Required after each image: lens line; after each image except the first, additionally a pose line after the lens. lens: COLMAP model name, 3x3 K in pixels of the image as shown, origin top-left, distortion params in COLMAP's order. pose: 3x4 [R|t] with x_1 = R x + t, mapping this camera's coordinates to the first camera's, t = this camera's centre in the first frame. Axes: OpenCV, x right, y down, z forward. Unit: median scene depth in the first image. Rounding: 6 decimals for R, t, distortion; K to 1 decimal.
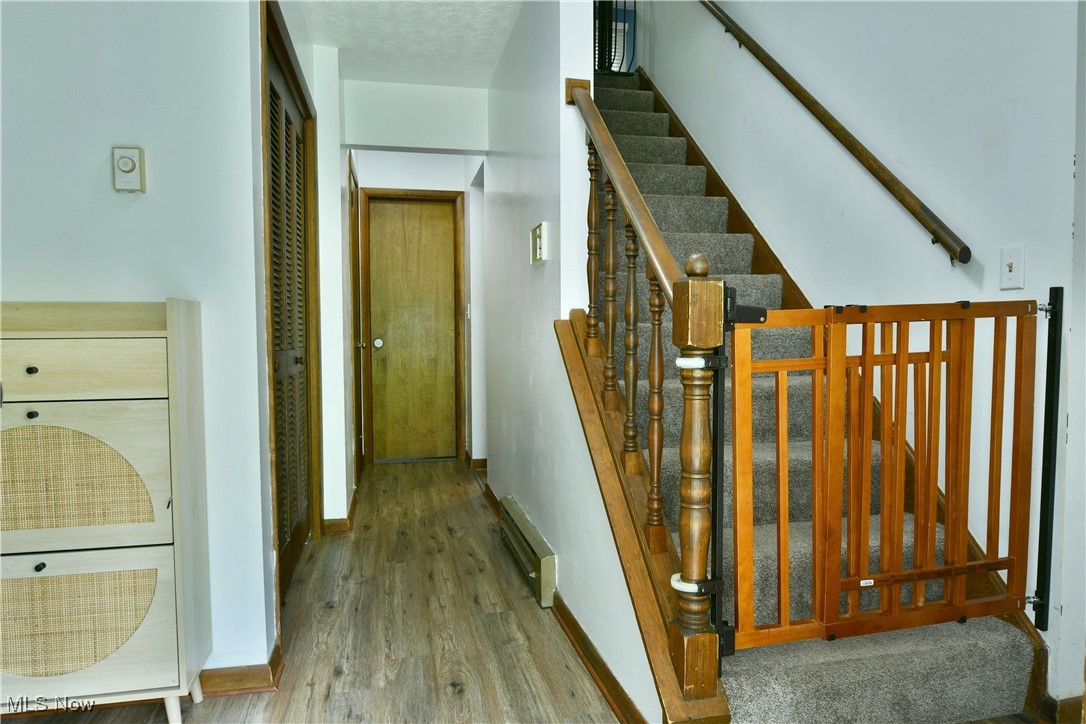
lens RADIAL K [[671.3, 0, 540.9], [0, 671.3, 364.5], [0, 0, 1]] dist [-0.018690, -0.000878]
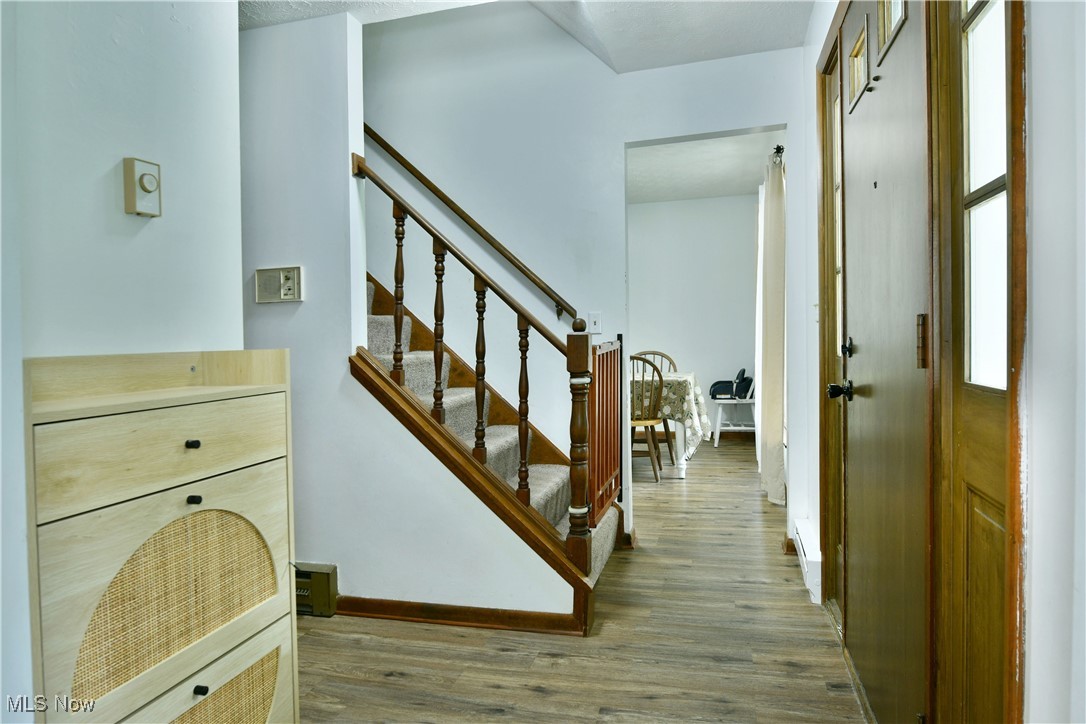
lens RADIAL K [[671.3, 0, 539.7], [0, 671.3, 356.5], [0, 0, 1]] dist [-0.018690, -0.000878]
pose [[0.469912, -0.033120, 0.882092, -1.118595], [0.066450, 0.997788, 0.002065, -0.061931], [-0.880209, 0.057645, 0.471073, 0.214952]]
